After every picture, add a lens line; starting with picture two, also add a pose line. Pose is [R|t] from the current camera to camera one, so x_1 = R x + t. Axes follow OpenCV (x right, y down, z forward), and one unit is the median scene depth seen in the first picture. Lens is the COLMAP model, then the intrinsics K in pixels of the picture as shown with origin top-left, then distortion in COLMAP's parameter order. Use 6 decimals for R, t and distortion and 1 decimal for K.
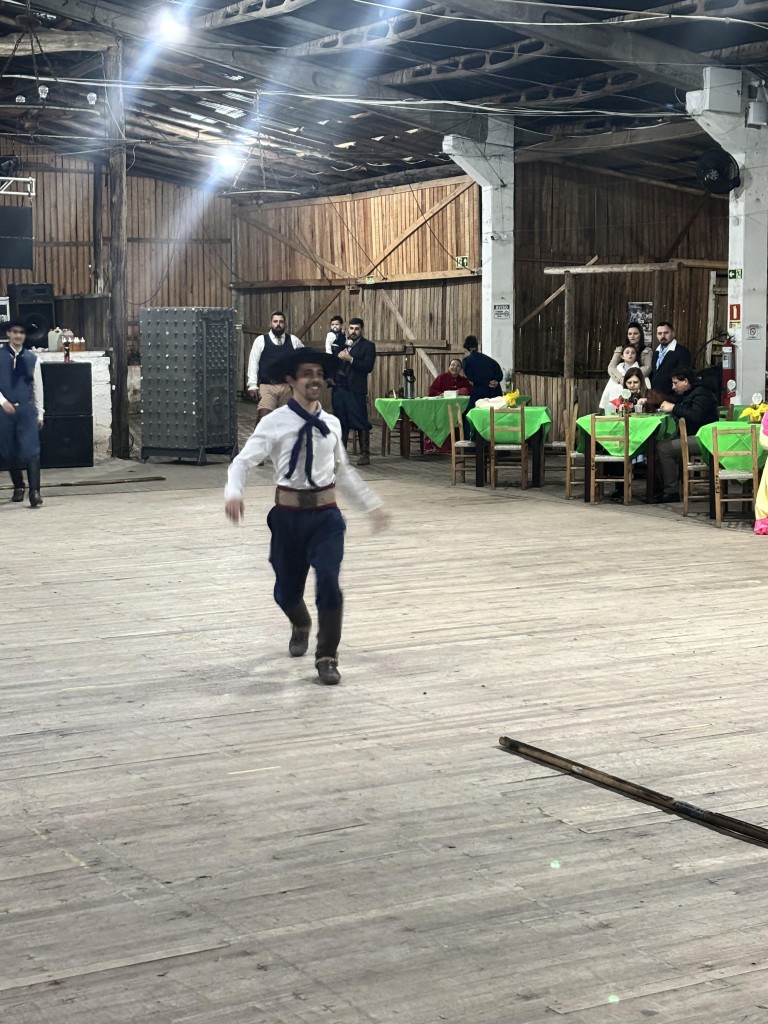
lens RADIAL K [[1804.6, 0, 381.8], [0, 1804.6, 516.2], [0, 0, 1]] dist [0.139200, 0.000000]
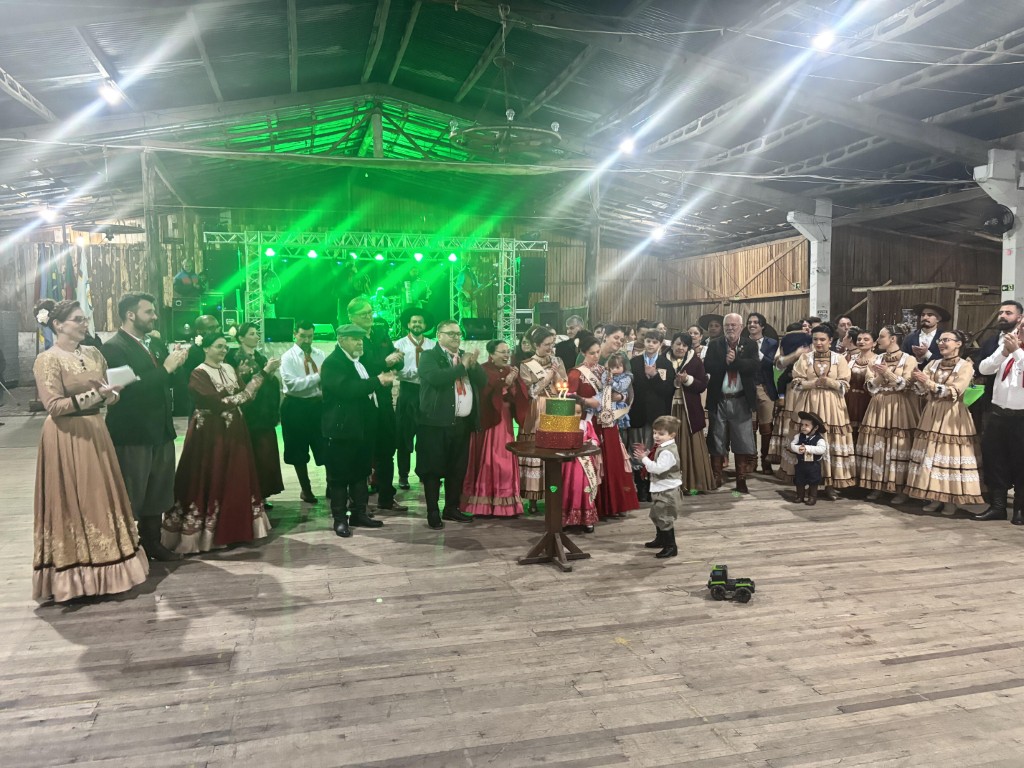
lens RADIAL K [[770.5, 0, 503.1], [0, 770.5, 377.1], [0, 0, 1]] dist [0.048637, -0.050415]
pose [[0.963173, 0.016432, -0.268380, -0.025102], [-0.026812, 0.999026, -0.035055, -0.022241], [0.267542, 0.040960, 0.962675, 0.233135]]
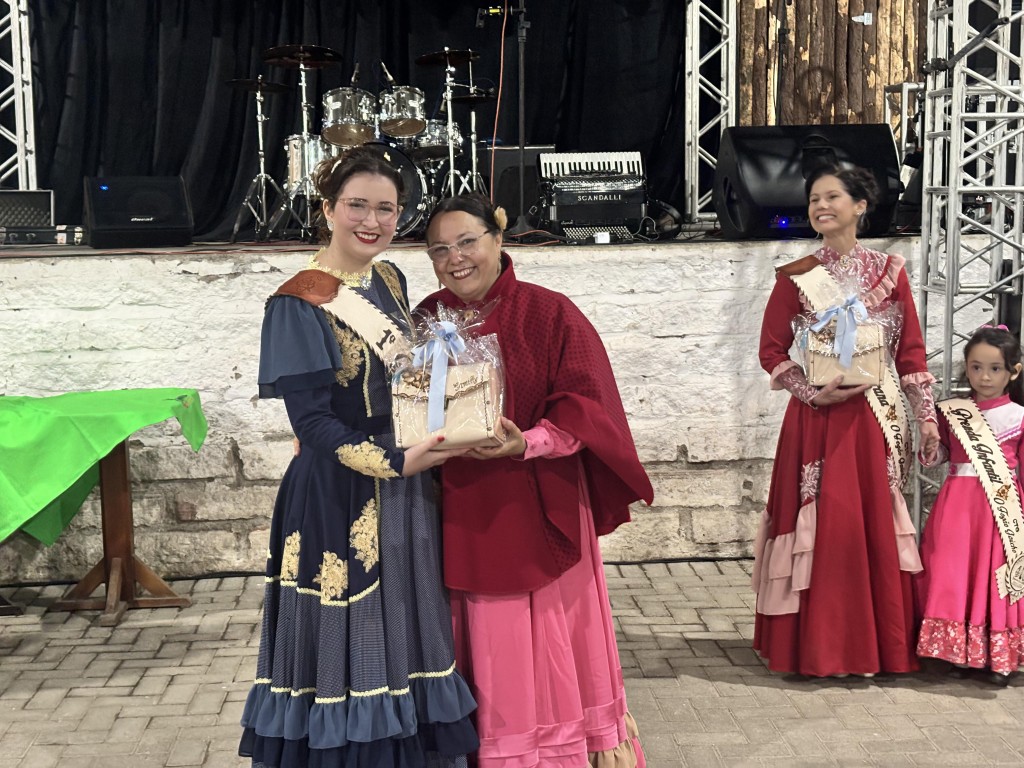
lens RADIAL K [[1534.2, 0, 499.0], [0, 1534.2, 405.5], [0, 0, 1]] dist [0.096625, 0.000000]
pose [[0.888321, 0.048486, -0.456657, -0.149370], [-0.032196, 0.998539, 0.043390, -0.057956], [0.458093, -0.023841, 0.888584, 0.603668]]
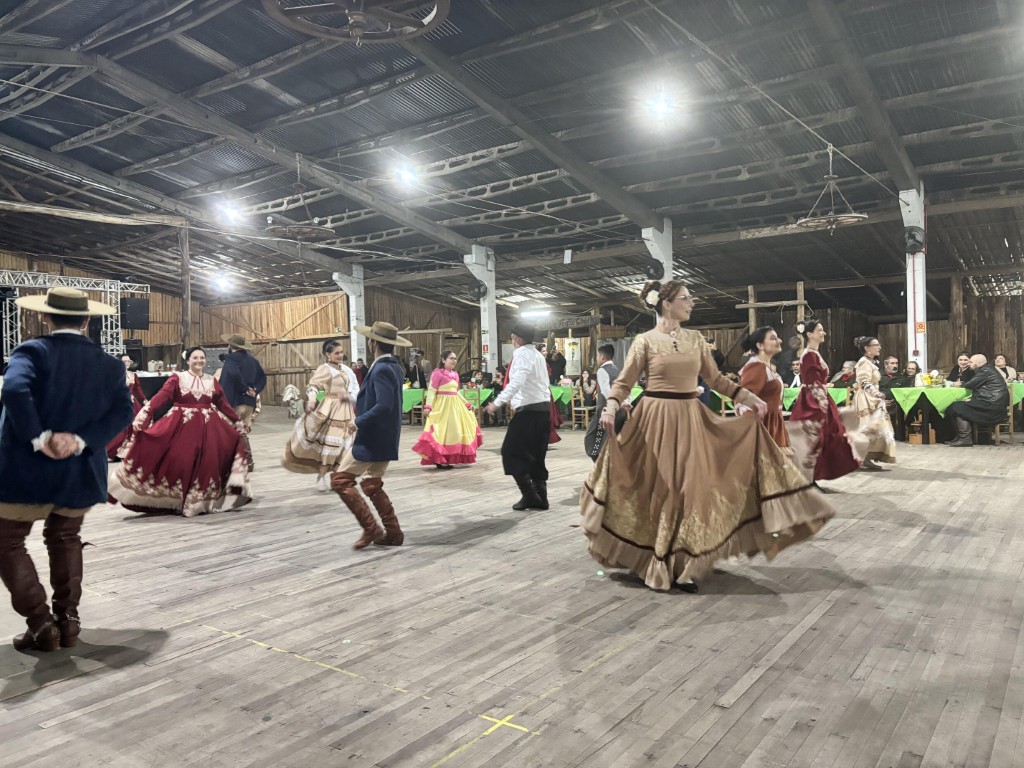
lens RADIAL K [[770.5, 0, 502.1], [0, 770.5, 376.0], [0, 0, 1]] dist [0.048637, -0.050415]
pose [[0.919902, -0.021620, 0.391551, -0.145493], [0.060707, 0.994293, -0.087723, 0.009989], [-0.387420, 0.104466, 0.915965, 0.072276]]
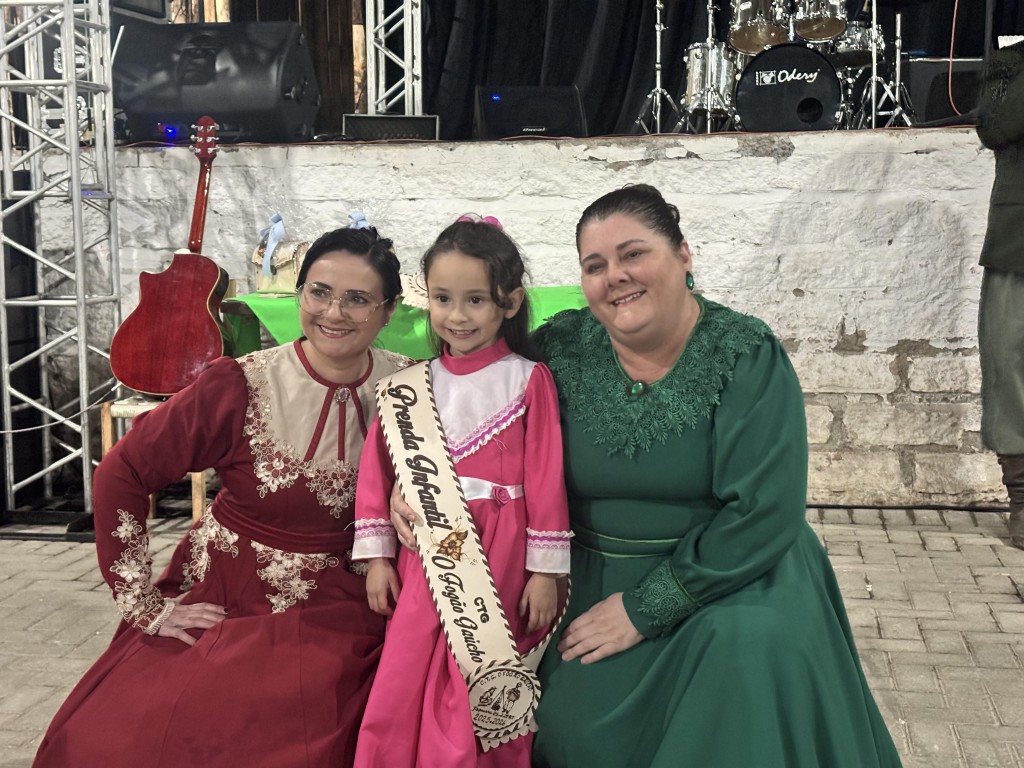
lens RADIAL K [[1534.2, 0, 497.7], [0, 1534.2, 381.7], [0, 0, 1]] dist [0.096625, 0.000000]
pose [[0.763253, 0.073776, -0.641874, -0.175188], [-0.057891, 0.997272, 0.045786, -0.044121], [0.643501, 0.002212, 0.765442, 0.624157]]
